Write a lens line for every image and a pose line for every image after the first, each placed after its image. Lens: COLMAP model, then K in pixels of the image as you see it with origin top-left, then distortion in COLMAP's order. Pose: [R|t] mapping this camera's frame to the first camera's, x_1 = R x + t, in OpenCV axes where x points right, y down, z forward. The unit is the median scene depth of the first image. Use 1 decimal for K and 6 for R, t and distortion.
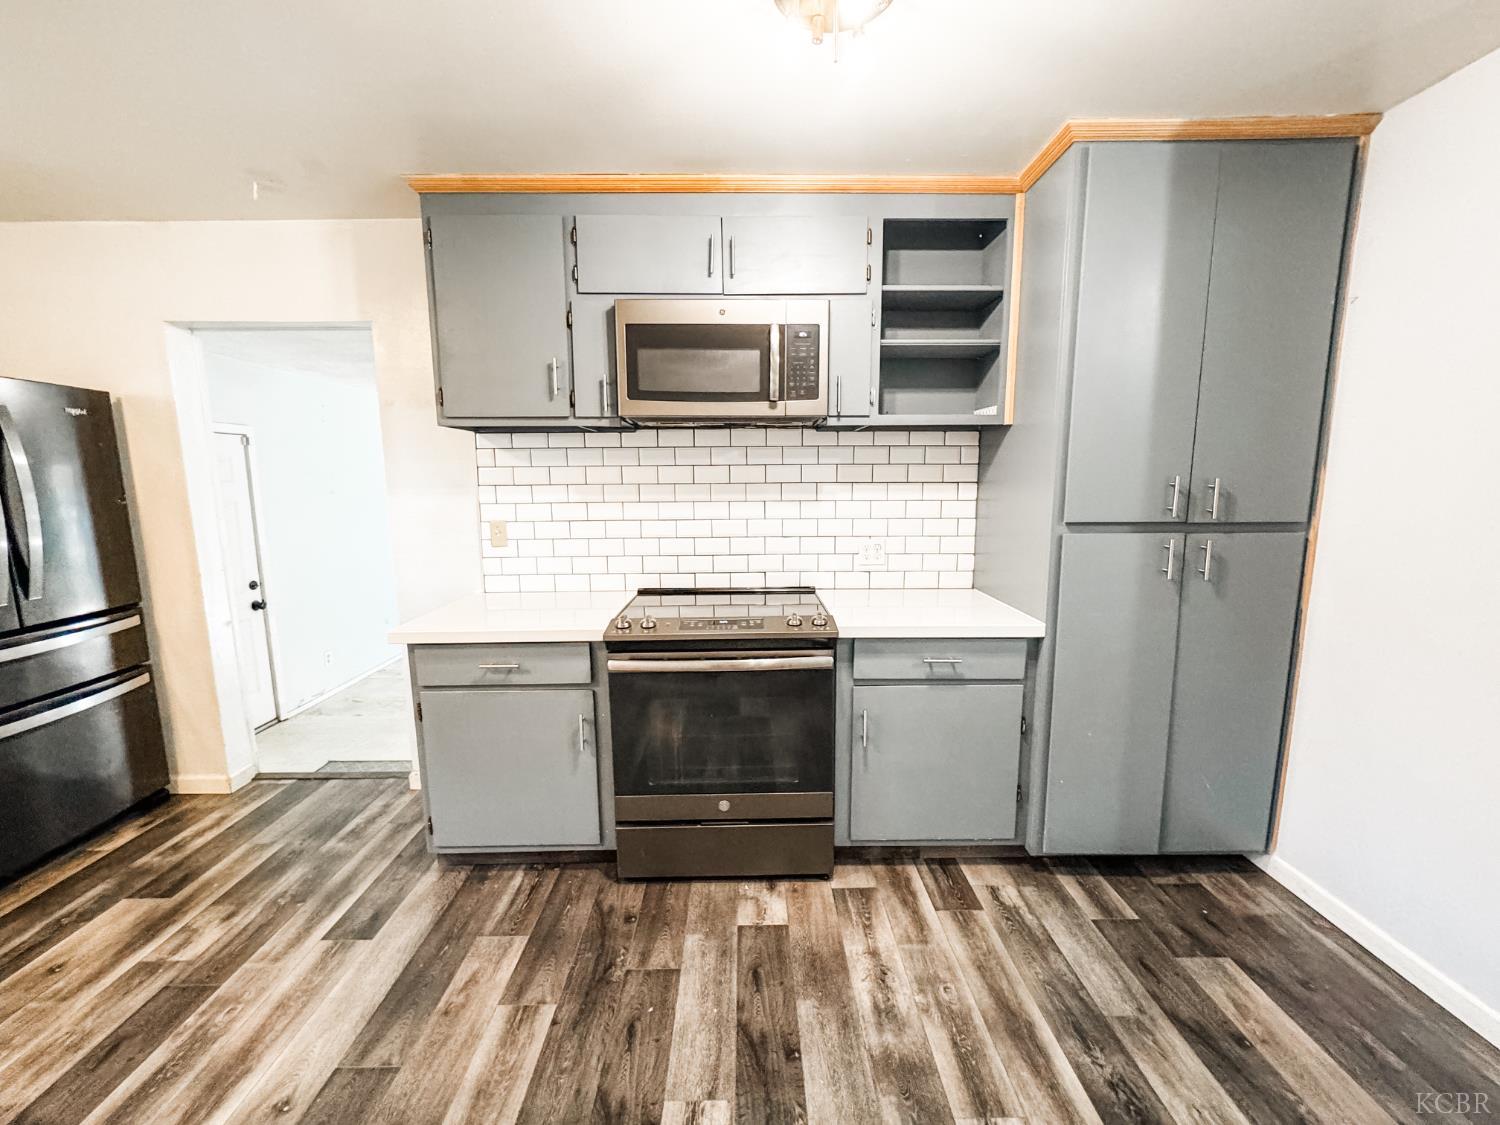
lens RADIAL K [[600.9, 0, 750.0], [0, 600.9, 562.5], [0, 0, 1]] dist [-0.002942, 0.000334]
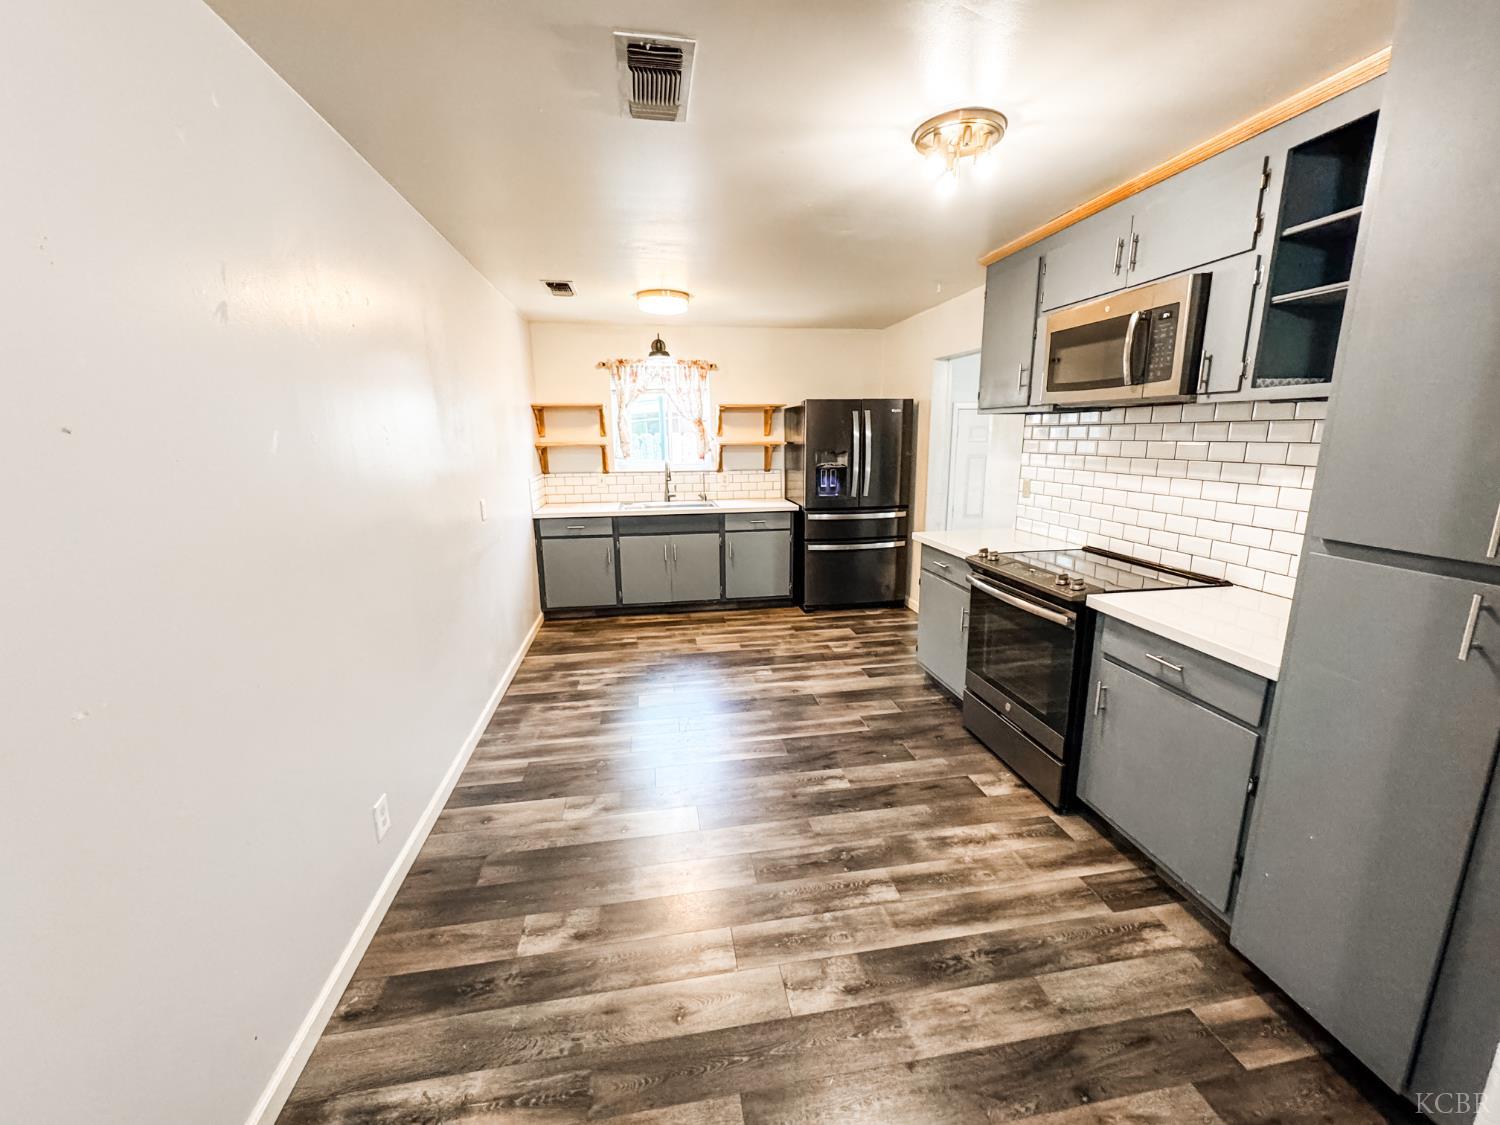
lens RADIAL K [[600.9, 0, 750.0], [0, 600.9, 562.5], [0, 0, 1]] dist [-0.002942, 0.000334]
pose [[0.157170, 0.213888, -0.964132, 1.121822], [-0.129750, 0.972275, 0.194543, -0.089079], [0.979011, 0.094520, 0.180564, 0.190275]]
